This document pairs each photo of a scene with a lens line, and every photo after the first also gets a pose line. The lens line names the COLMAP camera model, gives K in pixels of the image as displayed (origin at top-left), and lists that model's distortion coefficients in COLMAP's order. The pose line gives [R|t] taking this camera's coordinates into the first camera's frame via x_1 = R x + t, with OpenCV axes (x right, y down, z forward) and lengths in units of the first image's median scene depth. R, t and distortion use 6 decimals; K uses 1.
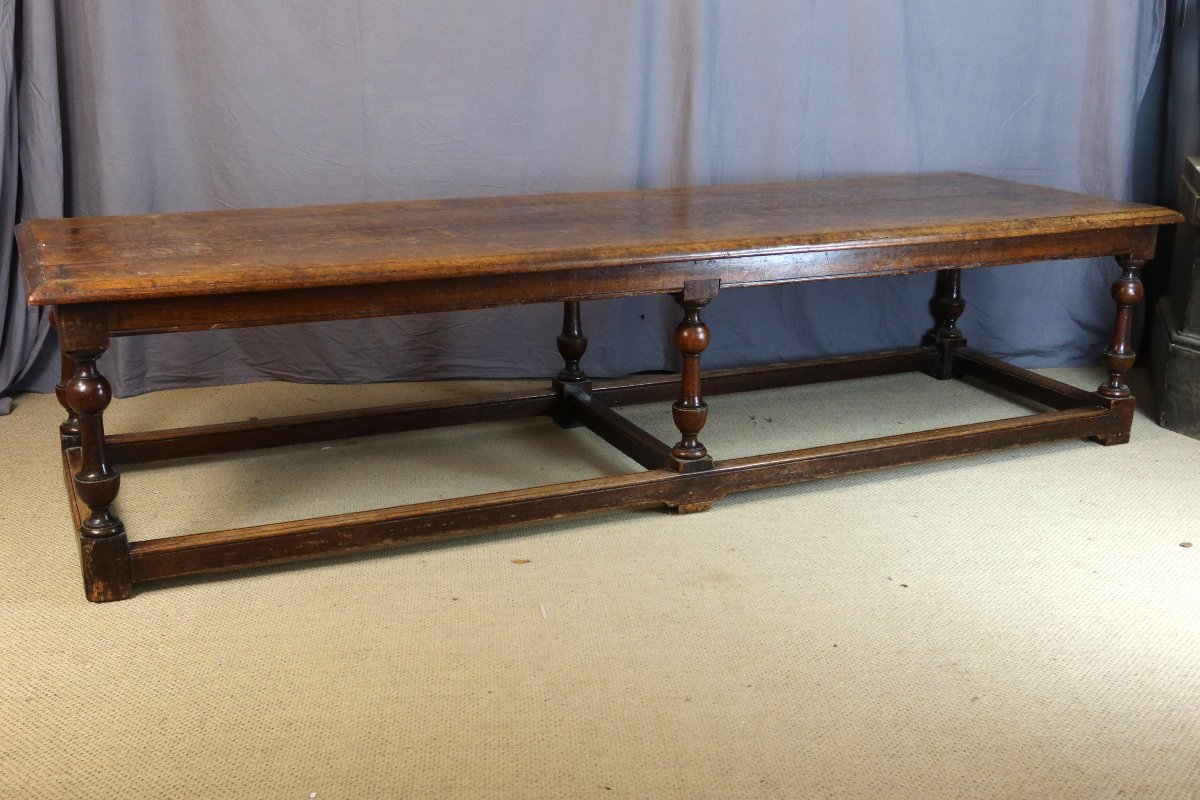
lens RADIAL K [[1373.3, 0, 597.8], [0, 1373.3, 389.9], [0, 0, 1]] dist [0.012097, 0.000000]
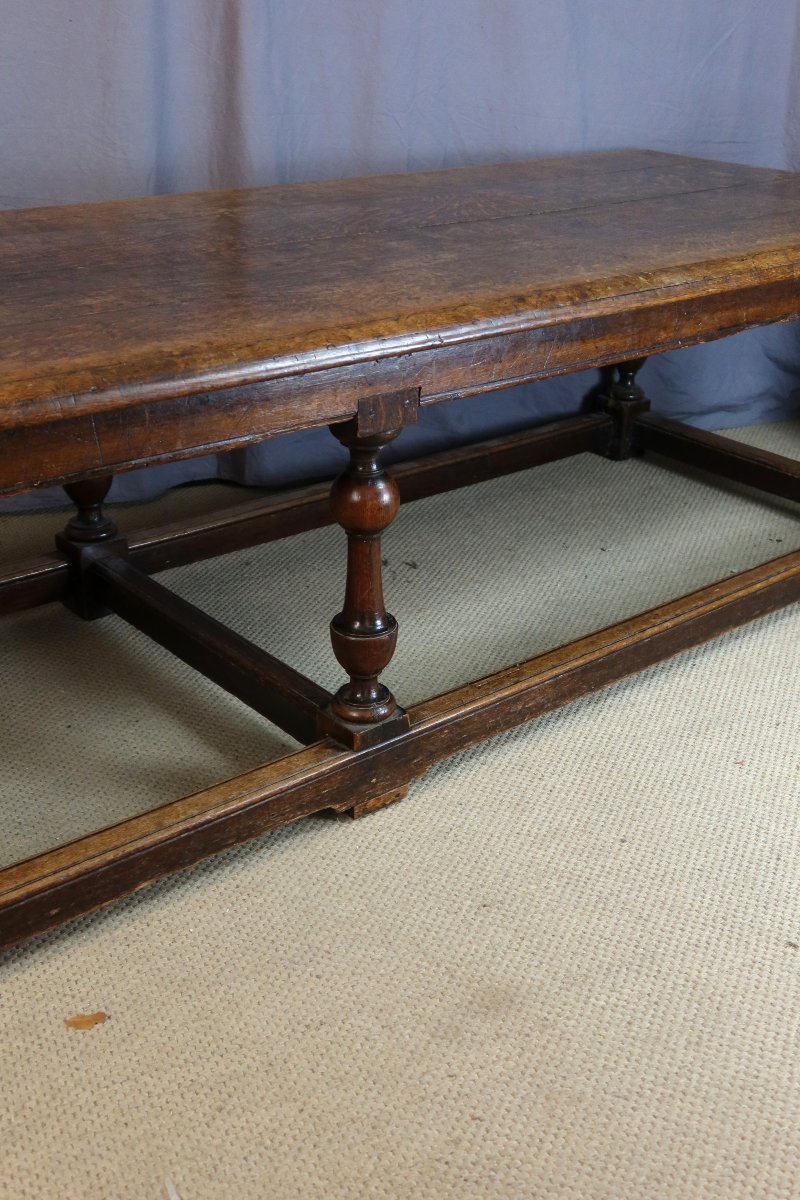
lens RADIAL K [[1373.3, 0, 408.5], [0, 1373.3, 597.4], [0, 0, 1]] dist [0.012097, 0.000000]
pose [[0.959878, -0.104063, 0.260396, -0.051879], [0.060074, 0.983346, 0.171531, -0.086446], [-0.273909, -0.149005, 0.950143, 0.479075]]
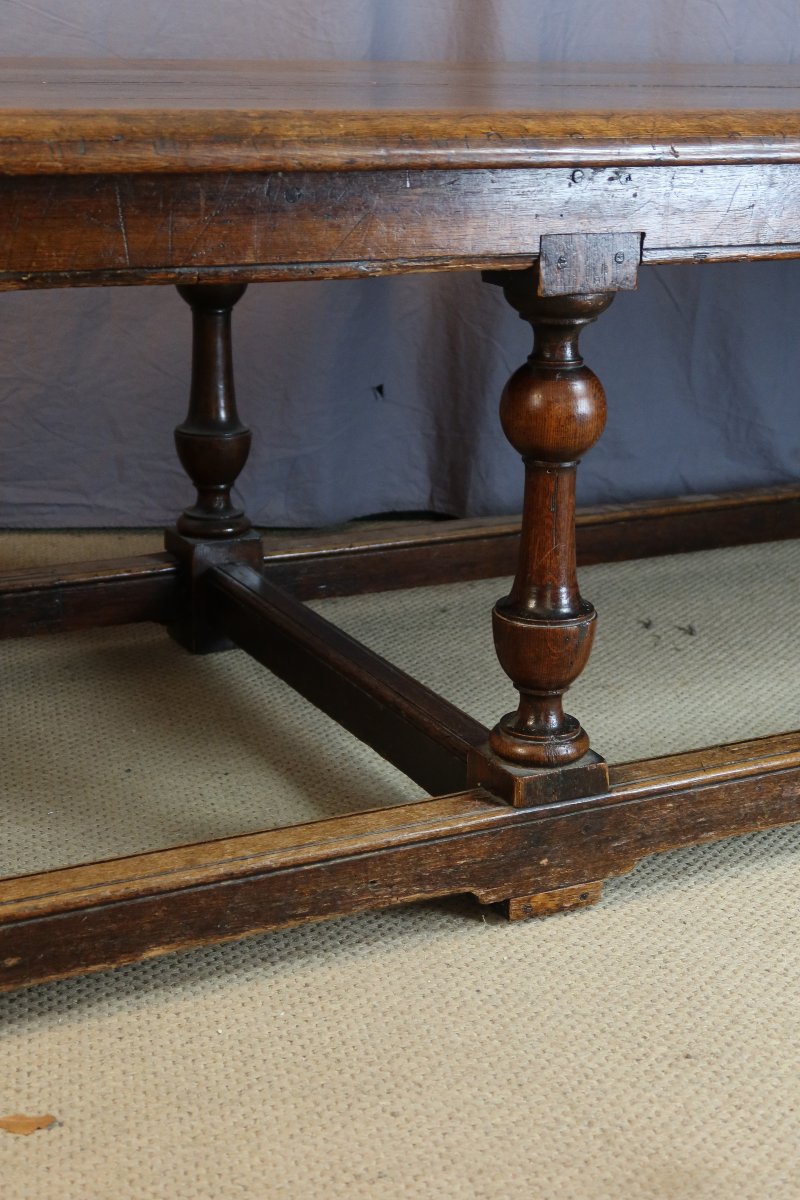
lens RADIAL K [[1930.8, 0, 411.9], [0, 1930.8, 592.7], [0, 0, 1]] dist [0.006514, 0.000000]
pose [[0.997743, -0.001510, 0.067139, 0.001461], [-0.000255, 0.999655, 0.026275, -0.005724], [-0.067155, -0.026232, 0.997398, 0.504237]]
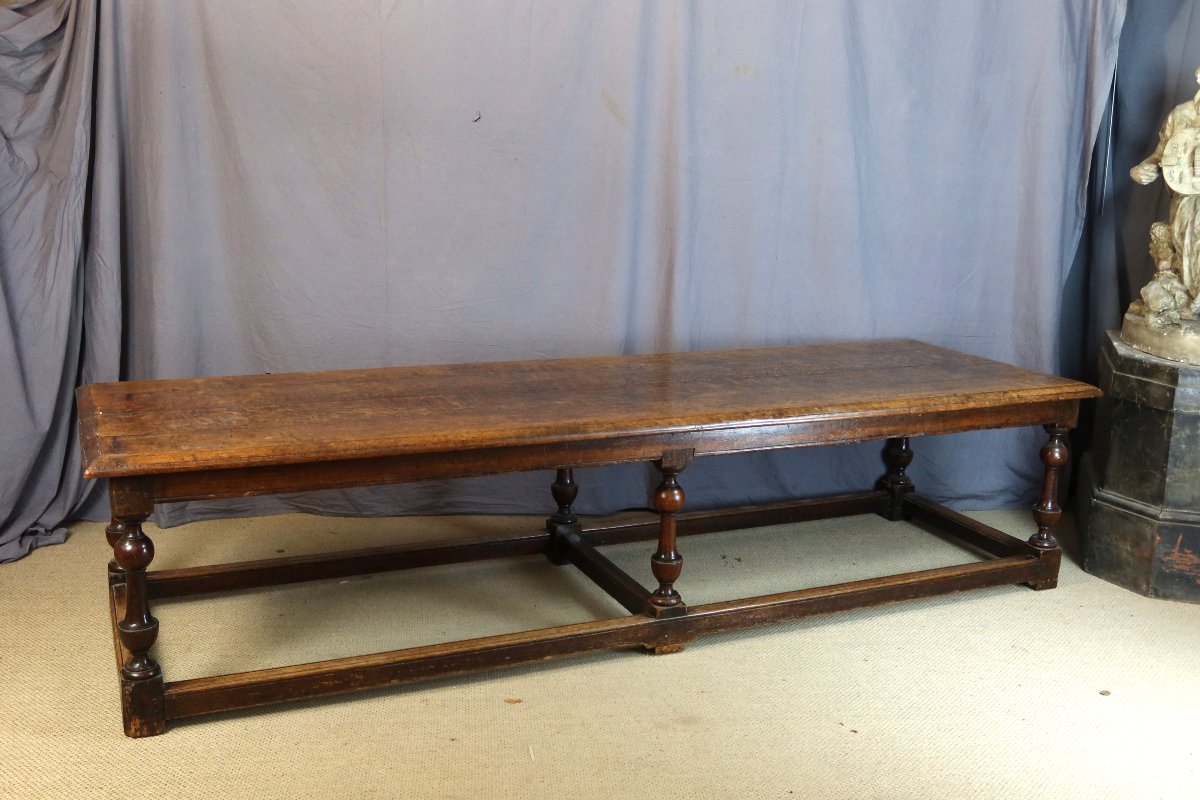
lens RADIAL K [[1227.8, 0, 598.0], [0, 1227.8, 393.0], [0, 0, 1]] dist [-0.000158, 0.000000]
pose [[0.999850, 0.017166, 0.002398, 0.005821], [-0.016965, 0.997572, -0.067552, -0.053288], [-0.003552, 0.067501, 0.997713, -0.015172]]
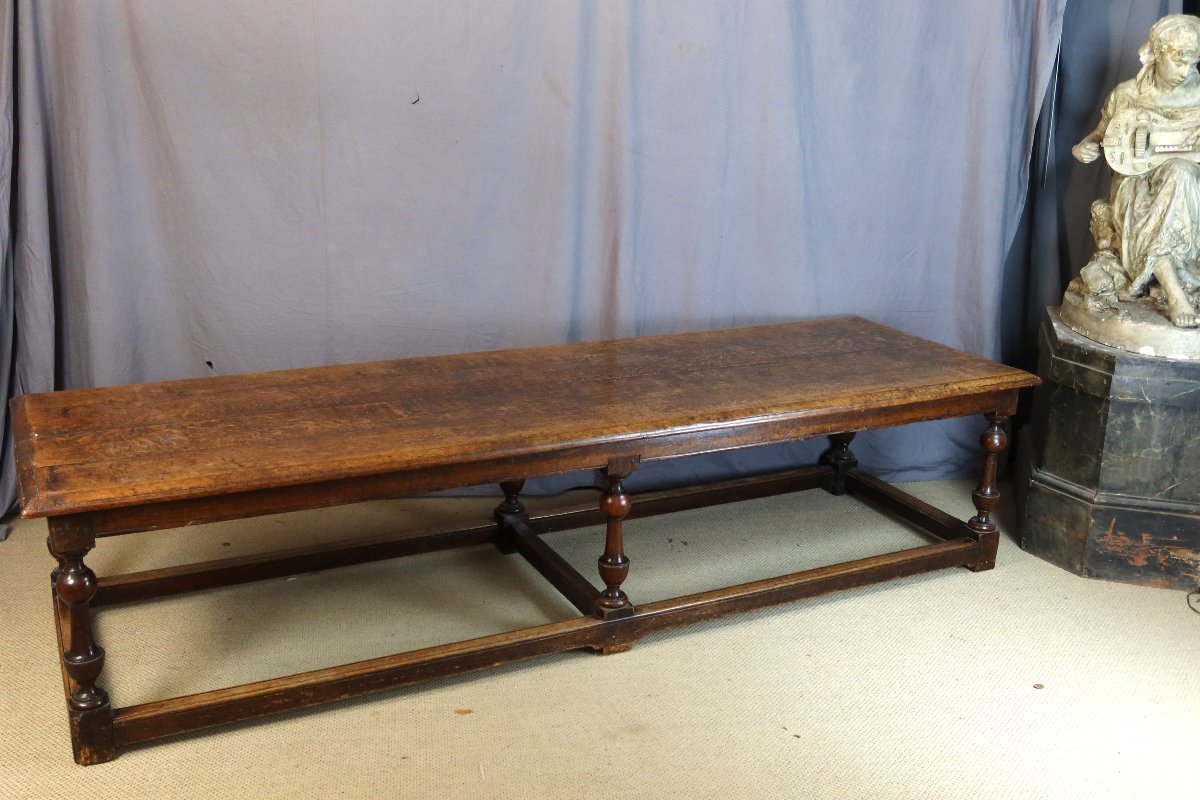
lens RADIAL K [[1227.8, 0, 597.3], [0, 1227.8, 394.0], [0, 0, 1]] dist [-0.000158, 0.000000]
pose [[0.998998, 0.003087, 0.044647, 0.007632], [-0.003334, 0.999980, 0.005444, -0.128766], [-0.044629, -0.005588, 0.998988, -0.015636]]
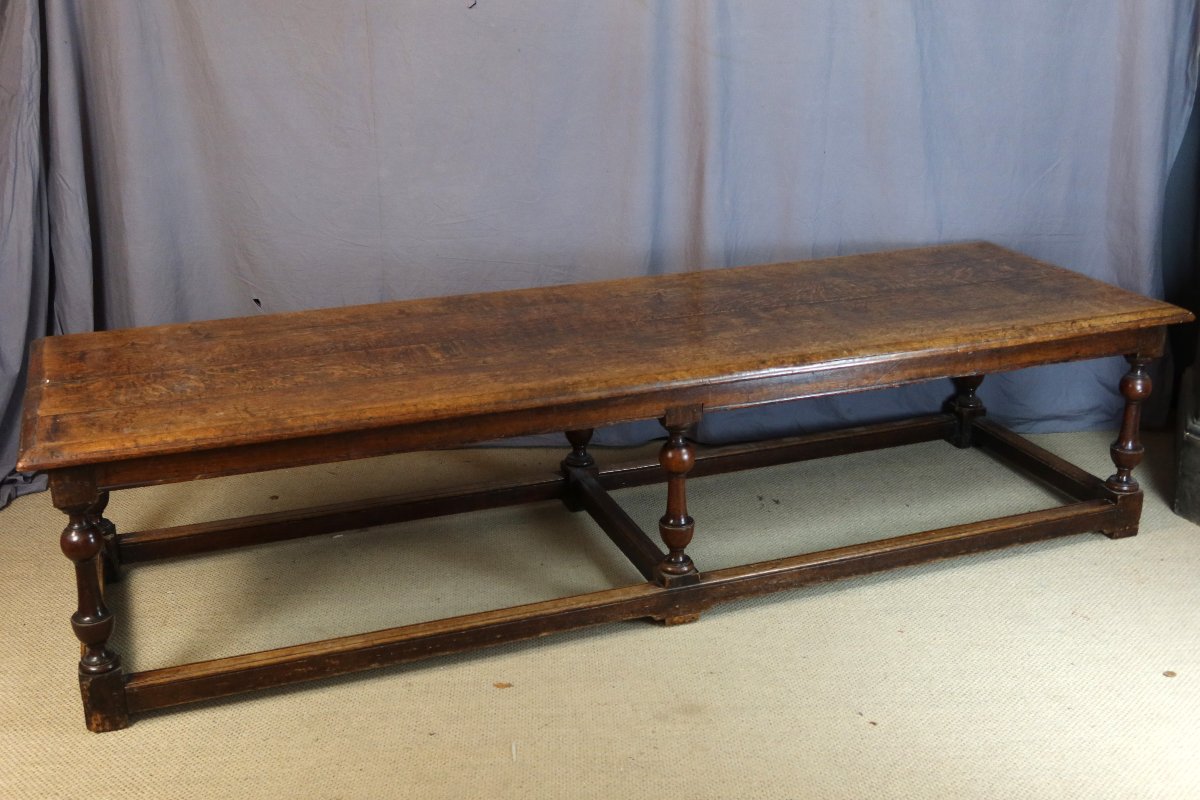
lens RADIAL K [[1373.3, 0, 597.3], [0, 1373.3, 391.3], [0, 0, 1]] dist [0.012097, 0.000000]
pose [[0.997364, 0.002775, -0.072514, 0.079920], [0.001003, 0.998646, 0.052017, -0.134092], [0.072560, -0.051952, 0.996010, -0.011013]]
